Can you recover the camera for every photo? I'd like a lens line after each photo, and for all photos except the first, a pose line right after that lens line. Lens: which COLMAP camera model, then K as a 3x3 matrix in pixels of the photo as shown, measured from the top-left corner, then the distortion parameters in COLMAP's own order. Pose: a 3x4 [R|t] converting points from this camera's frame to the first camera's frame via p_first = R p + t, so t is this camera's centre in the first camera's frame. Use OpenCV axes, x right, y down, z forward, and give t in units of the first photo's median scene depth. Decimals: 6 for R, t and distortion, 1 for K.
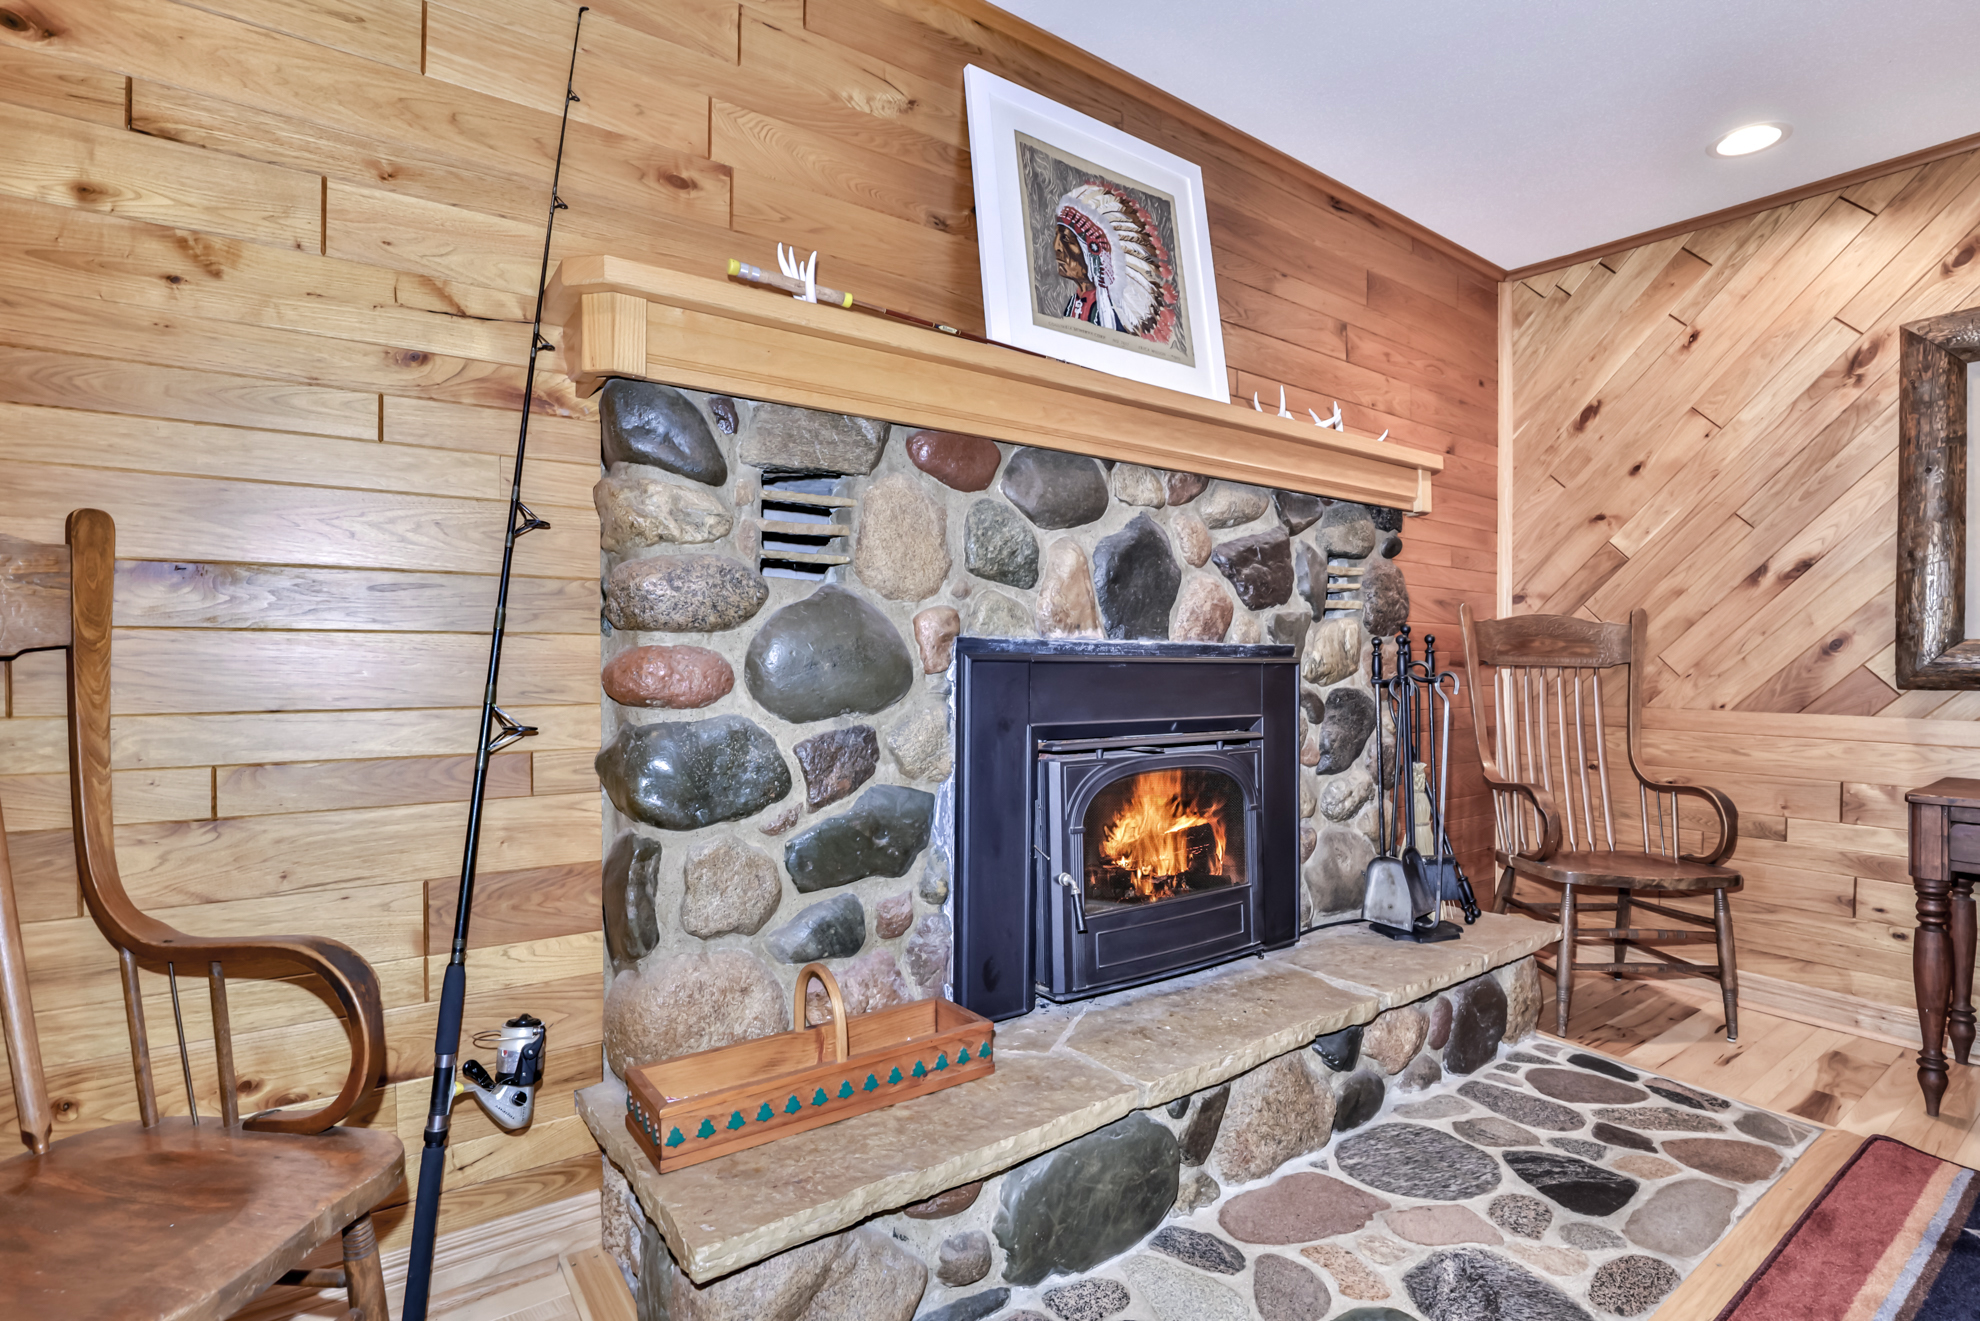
lens RADIAL K [[961.4, 0, 990.0], [0, 961.4, 660.5], [0, 0, 1]] dist [-0.027519, -0.000027]
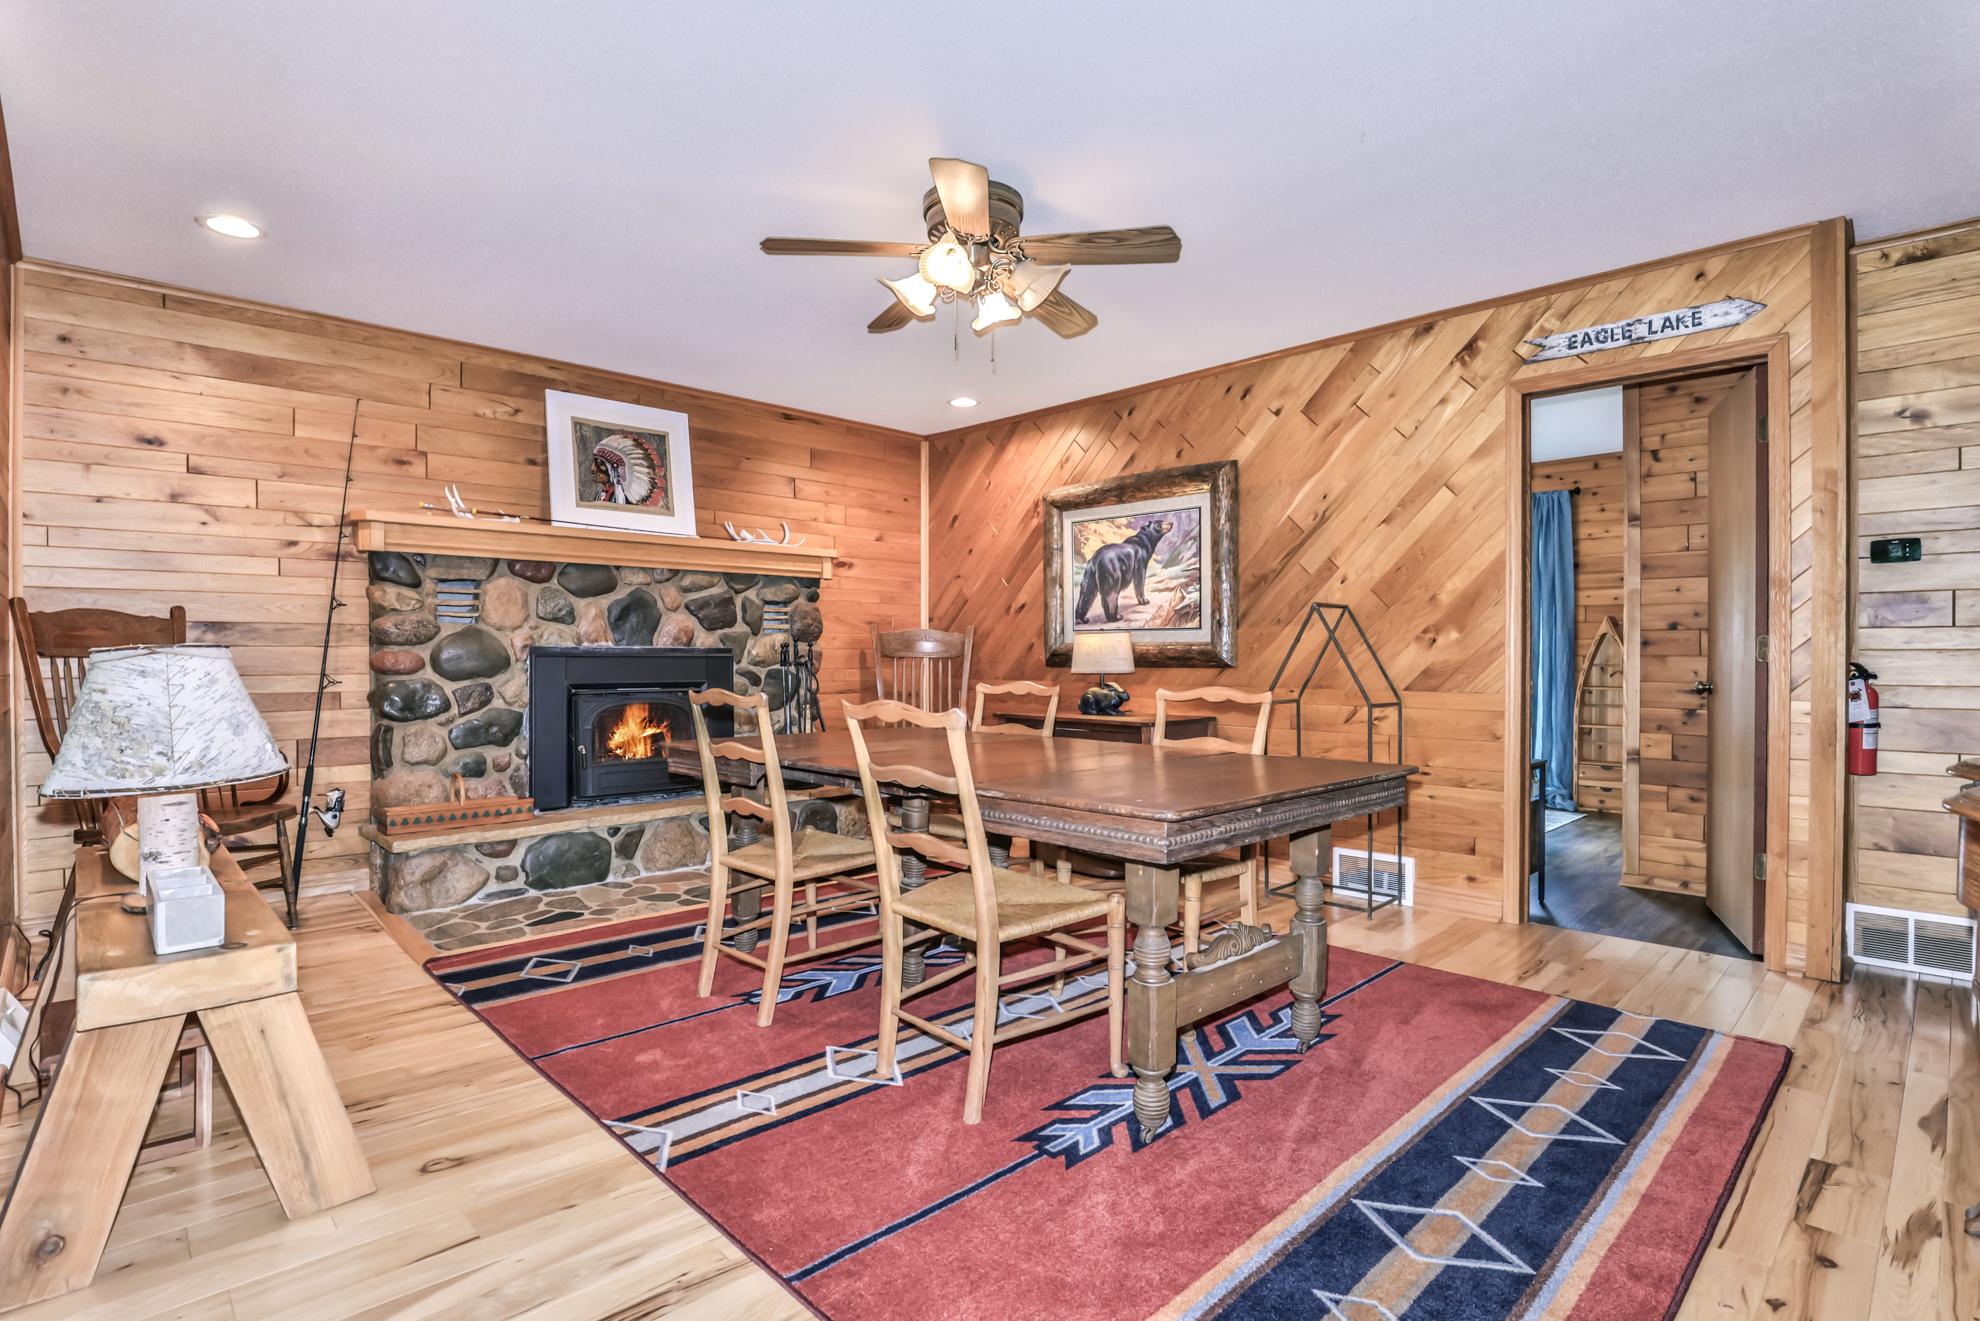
lens RADIAL K [[979.8, 0, 990.0], [0, 979.8, 660.5], [0, 0, 1]] dist [-0.030509, 0.000180]
pose [[0.991540, -0.003220, 0.129762, 0.799724], [0.002160, 0.999963, 0.008309, -0.006670], [-0.129784, -0.007959, 0.991510, -1.573992]]
